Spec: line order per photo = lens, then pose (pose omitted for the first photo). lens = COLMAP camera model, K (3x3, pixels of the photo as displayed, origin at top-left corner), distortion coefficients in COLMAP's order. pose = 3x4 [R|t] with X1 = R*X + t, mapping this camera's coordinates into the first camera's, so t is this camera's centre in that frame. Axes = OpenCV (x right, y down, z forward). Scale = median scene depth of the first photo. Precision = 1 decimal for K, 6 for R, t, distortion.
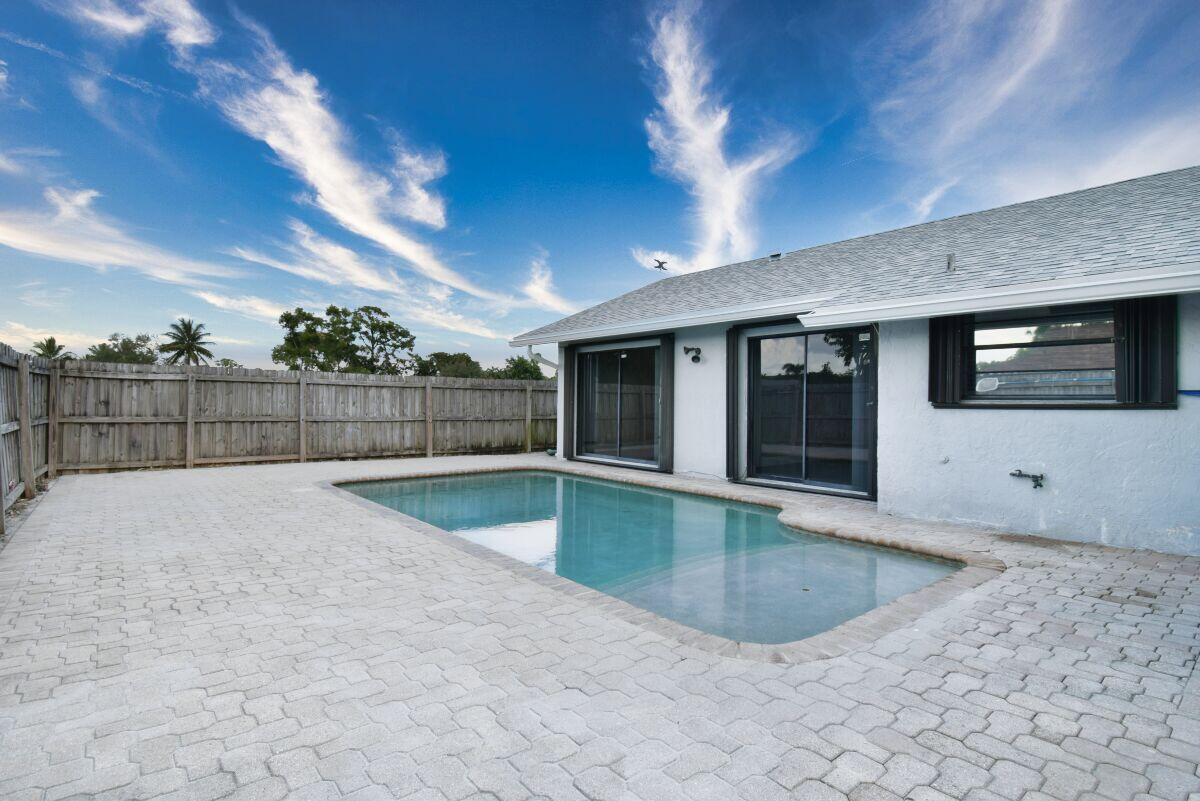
lens RADIAL K [[588.5, 0, 598.6], [0, 588.5, 399.6], [0, 0, 1]] dist [-0.002504, -0.000037]
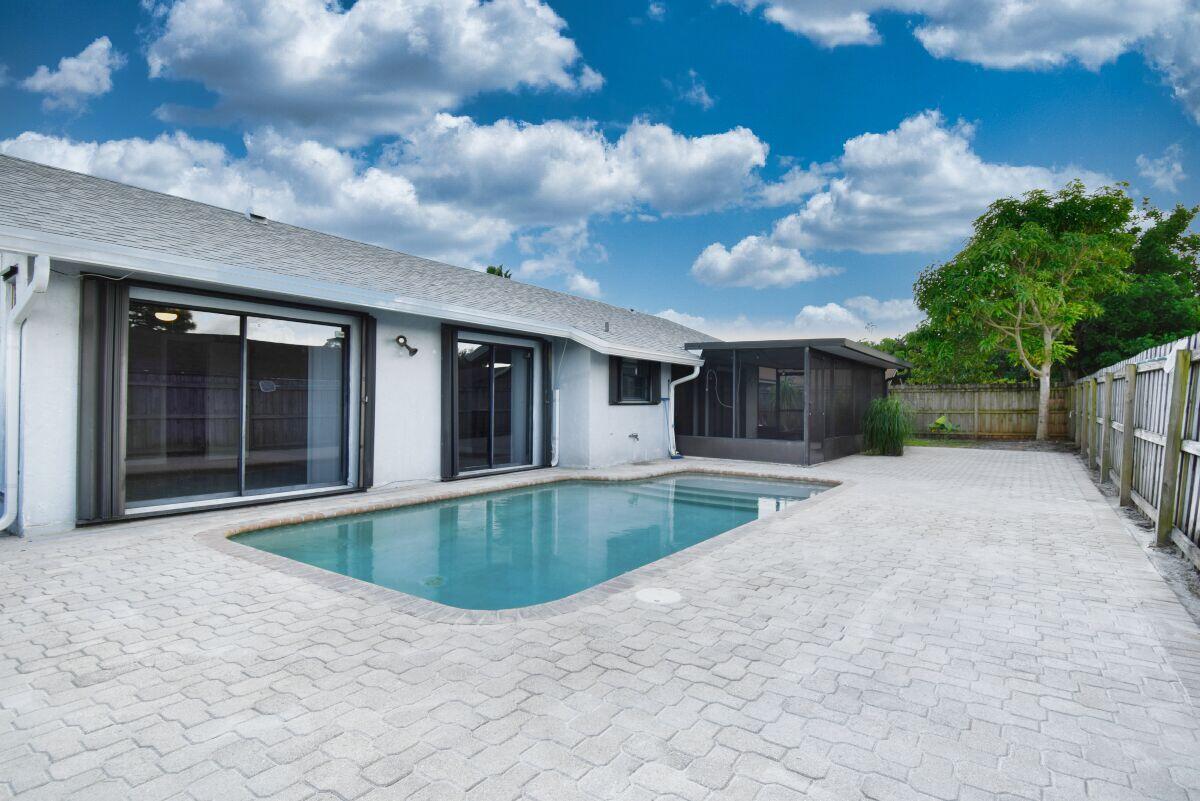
lens RADIAL K [[588.5, 0, 597.2], [0, 588.5, 403.6], [0, 0, 1]] dist [-0.002504, -0.000037]
pose [[-0.239560, -0.012764, 0.970798, -0.745231], [-0.014371, 0.999851, 0.009600, -0.003160], [-0.970775, -0.011652, -0.239708, 0.923223]]
